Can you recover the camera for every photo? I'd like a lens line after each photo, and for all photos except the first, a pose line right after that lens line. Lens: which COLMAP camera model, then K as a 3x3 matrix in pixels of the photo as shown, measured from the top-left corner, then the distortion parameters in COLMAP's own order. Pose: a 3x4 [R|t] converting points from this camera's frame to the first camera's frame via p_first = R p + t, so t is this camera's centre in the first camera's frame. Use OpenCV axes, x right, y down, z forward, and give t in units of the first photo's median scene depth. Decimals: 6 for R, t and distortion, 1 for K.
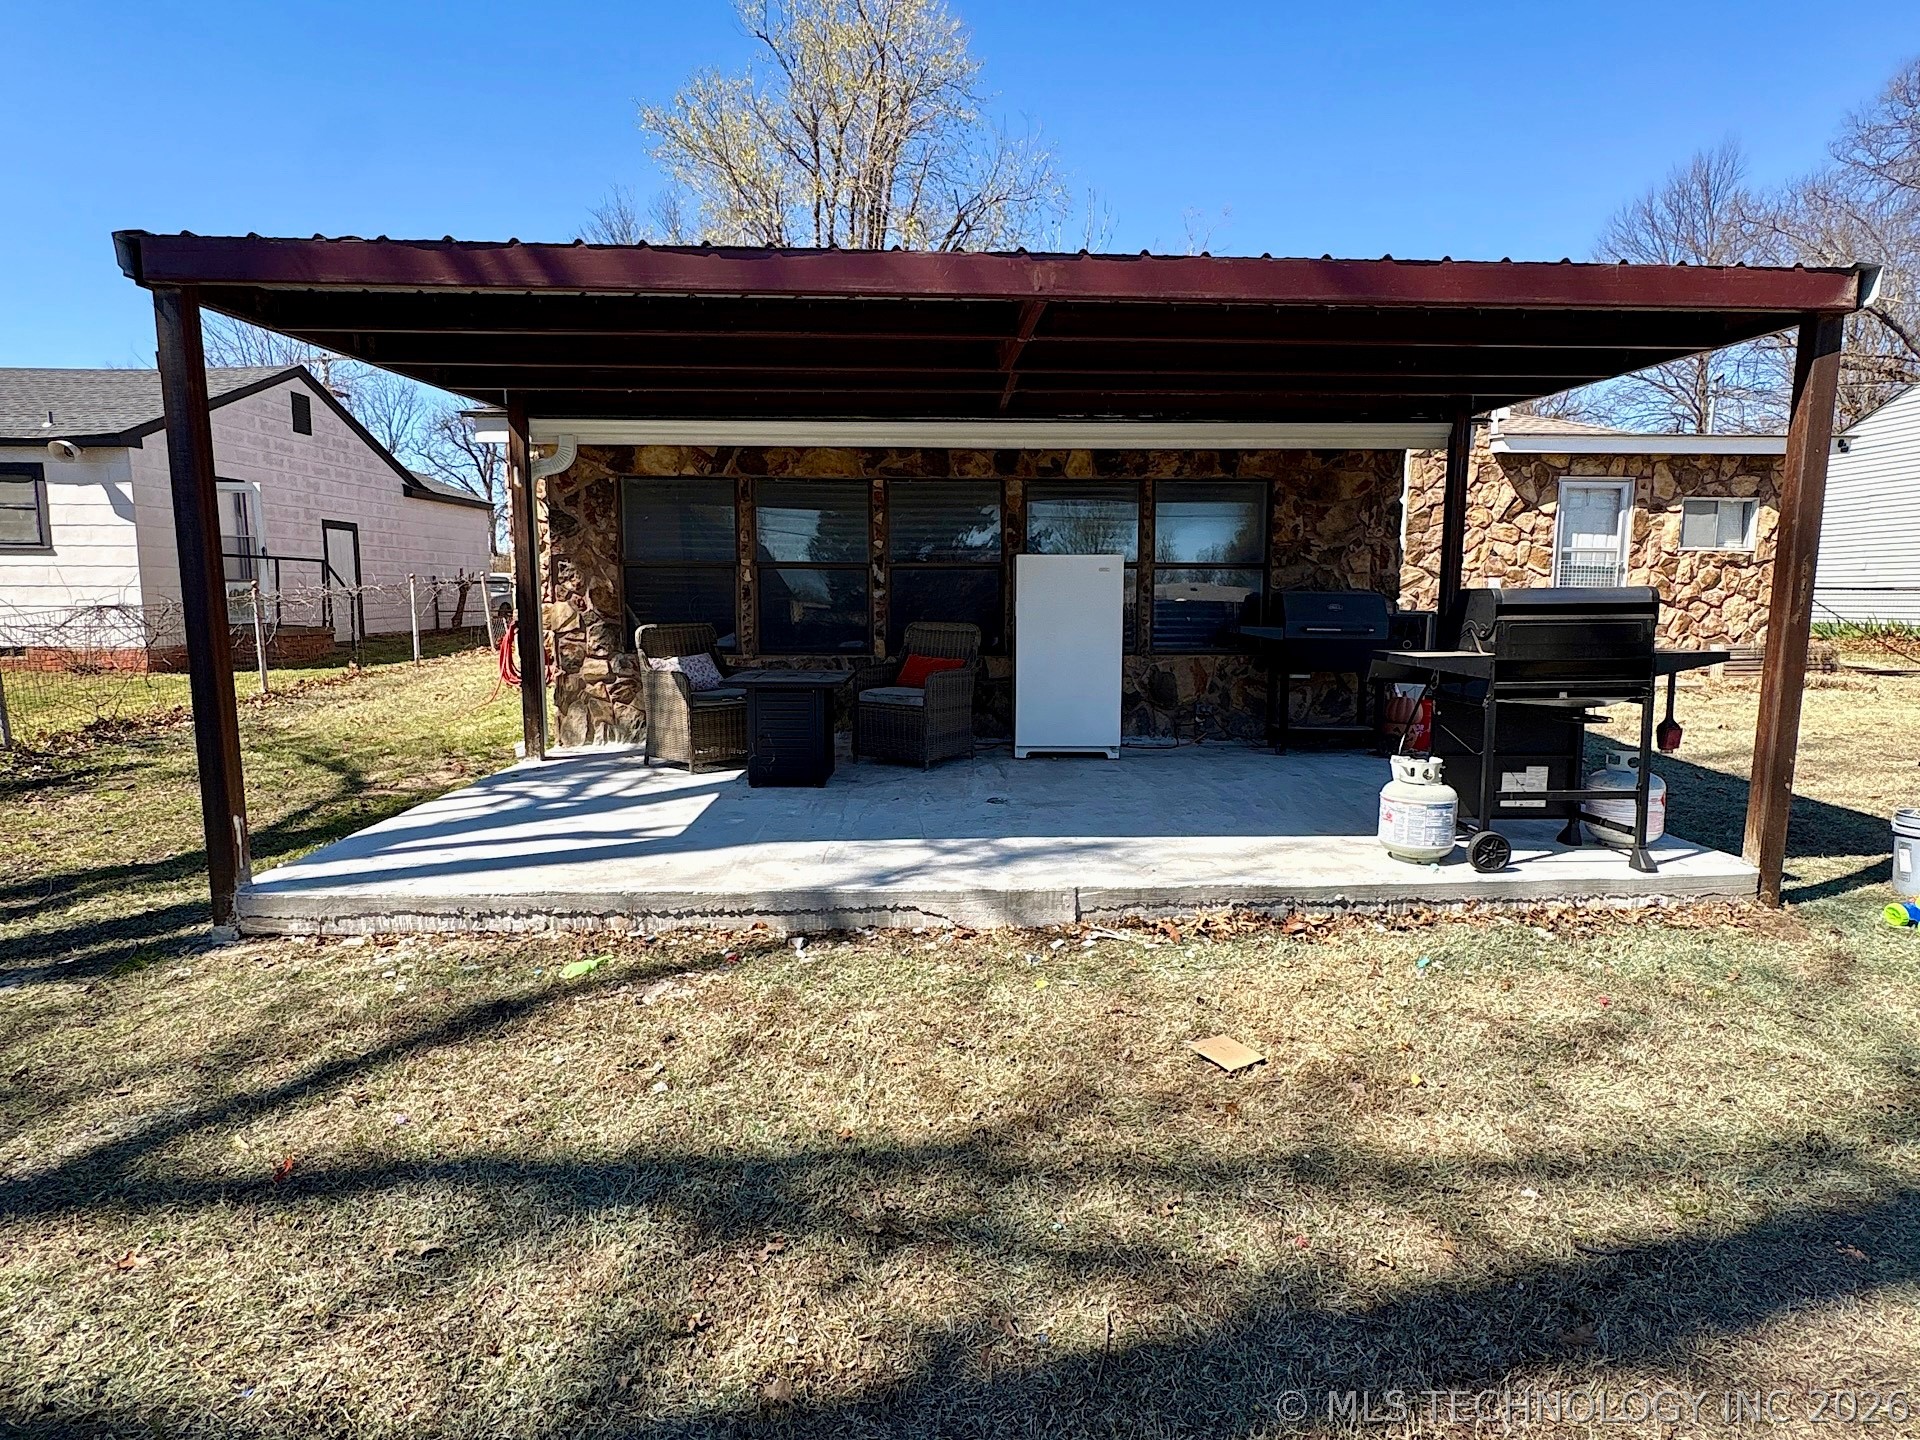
lens RADIAL K [[1036.7, 0, 960.8], [0, 1036.7, 727.3], [0, 0, 1]] dist [-0.000540, 0.000105]
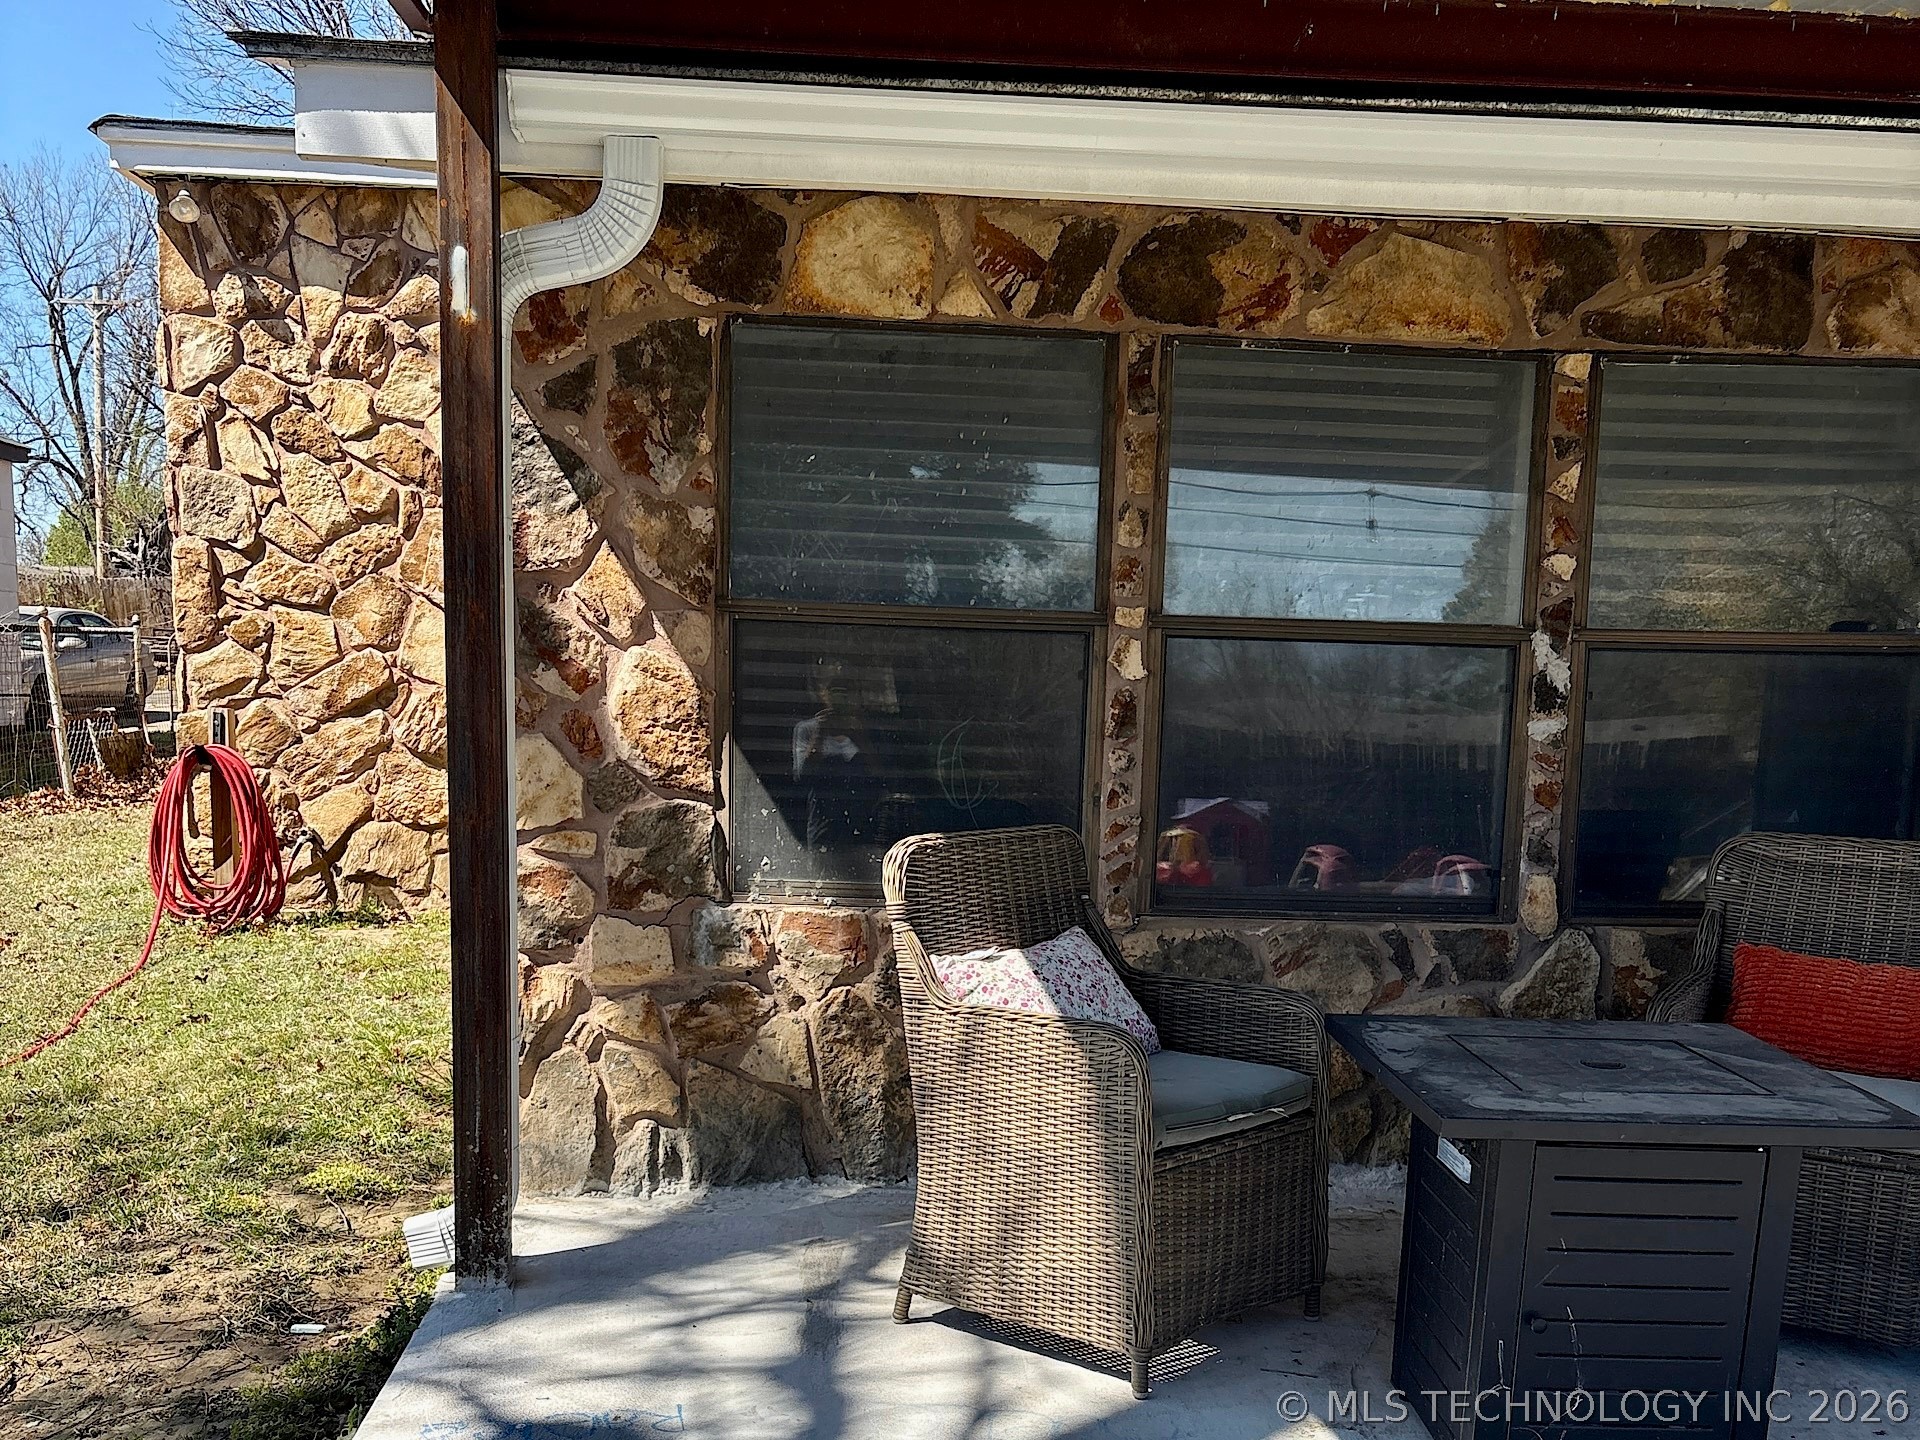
lens RADIAL K [[1932.0, 0, 933.4], [0, 1932.0, 996.0], [0, 0, 1]] dist [0.016314, 0.006235]
pose [[0.999058, 0.018460, 0.039278, -0.283555], [-0.019888, 0.999144, 0.036279, -0.065923], [-0.038574, -0.037026, 0.998570, 0.423805]]
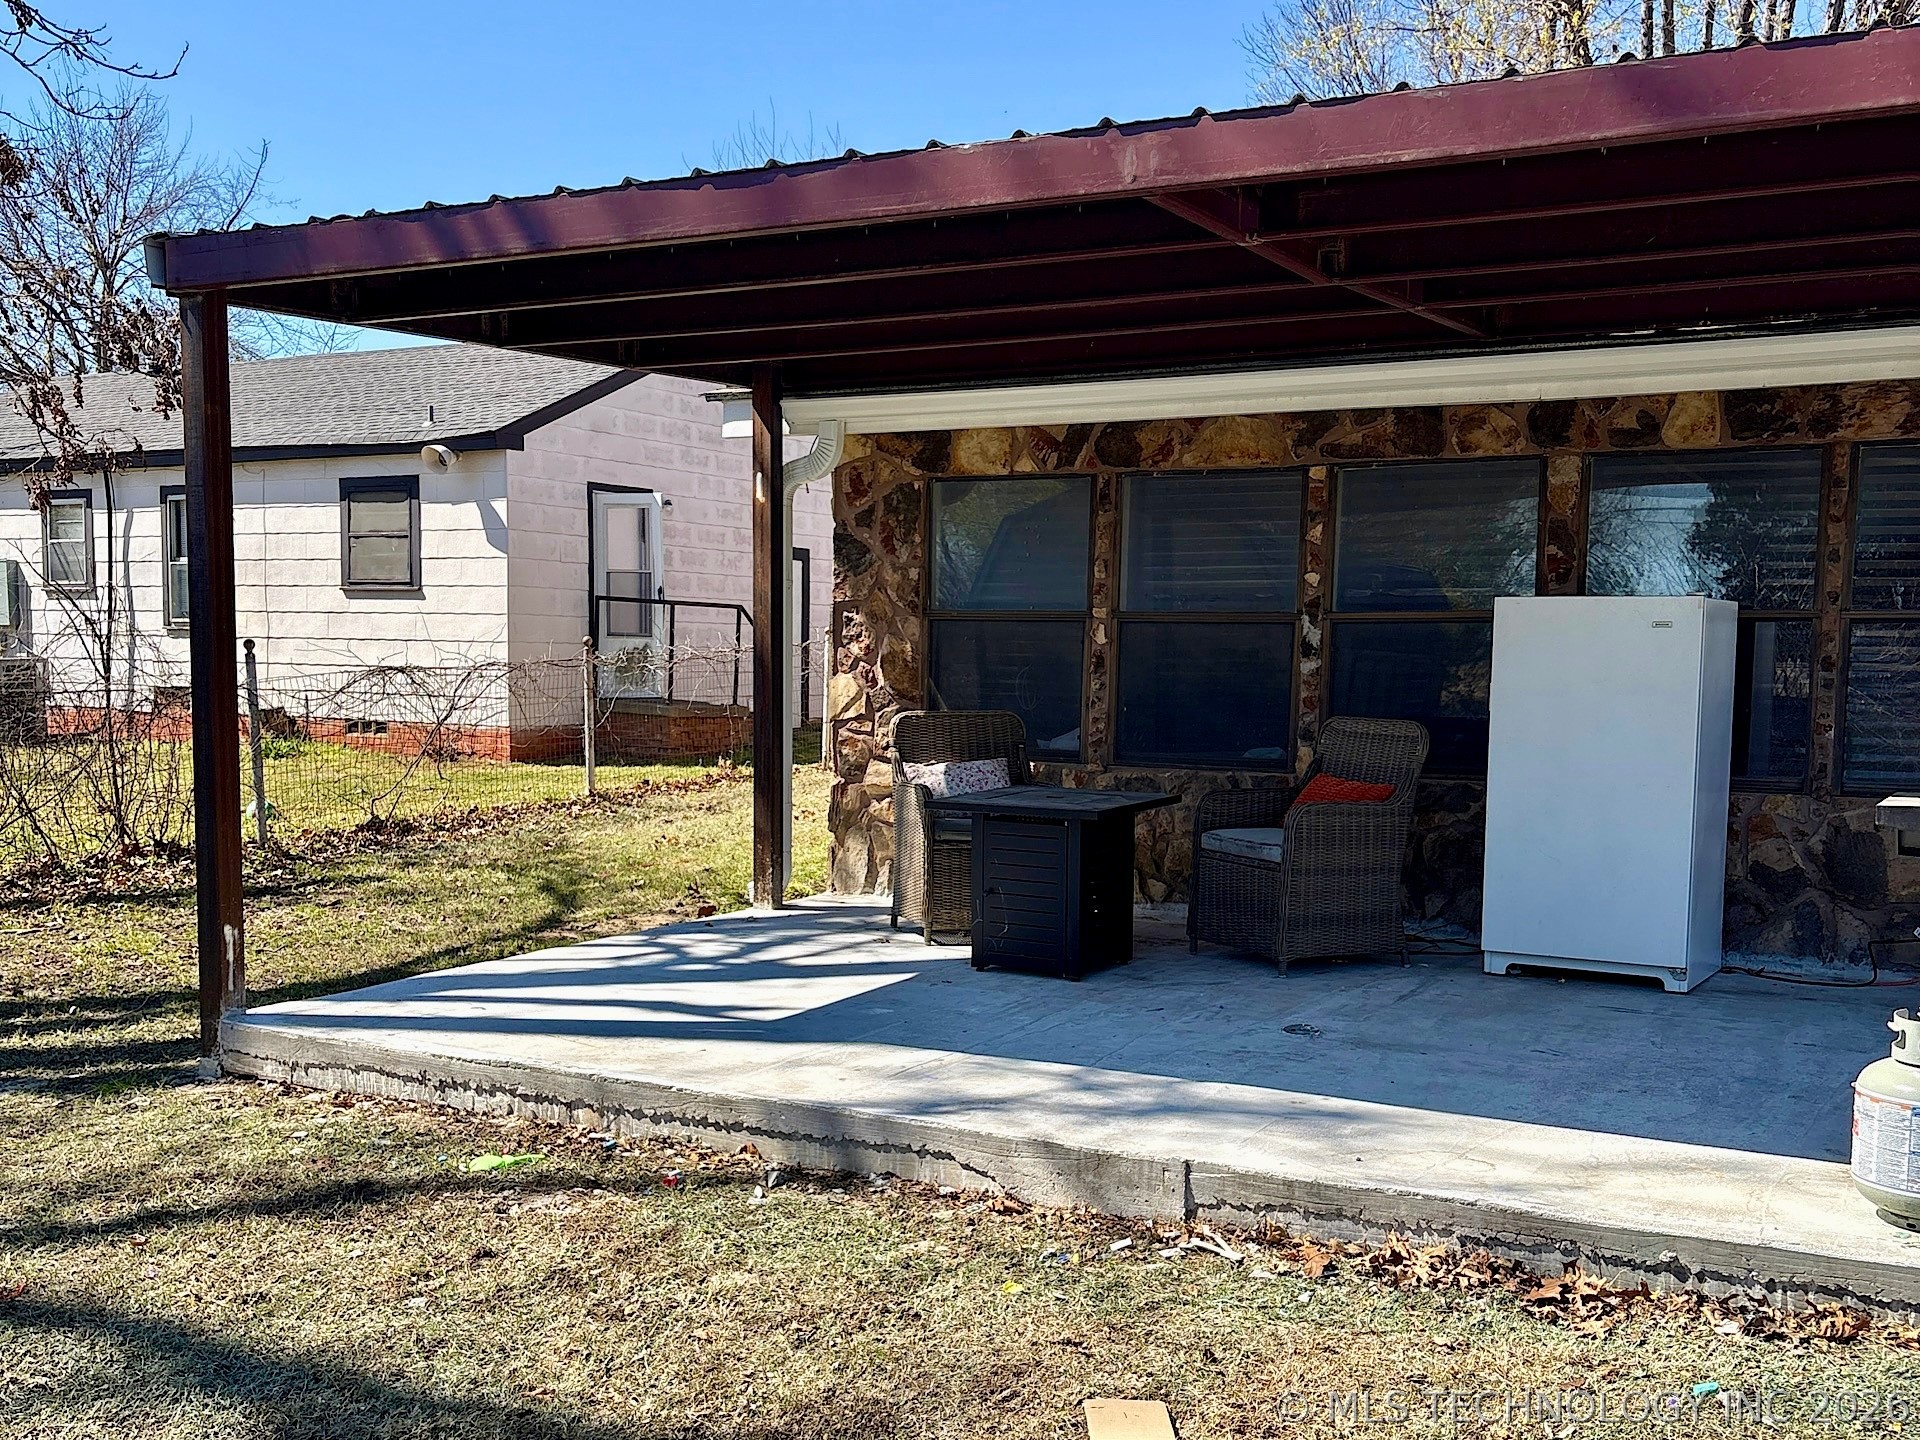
lens RADIAL K [[1963.9, 0, 934.7], [0, 1963.9, 859.0], [0, 0, 1]] dist [0.162963, -0.471972]
pose [[0.854304, 0.063481, -0.515882, 0.311652], [-0.077996, 0.996933, -0.006487, -0.000154], [0.513888, 0.045779, 0.856635, -0.032190]]
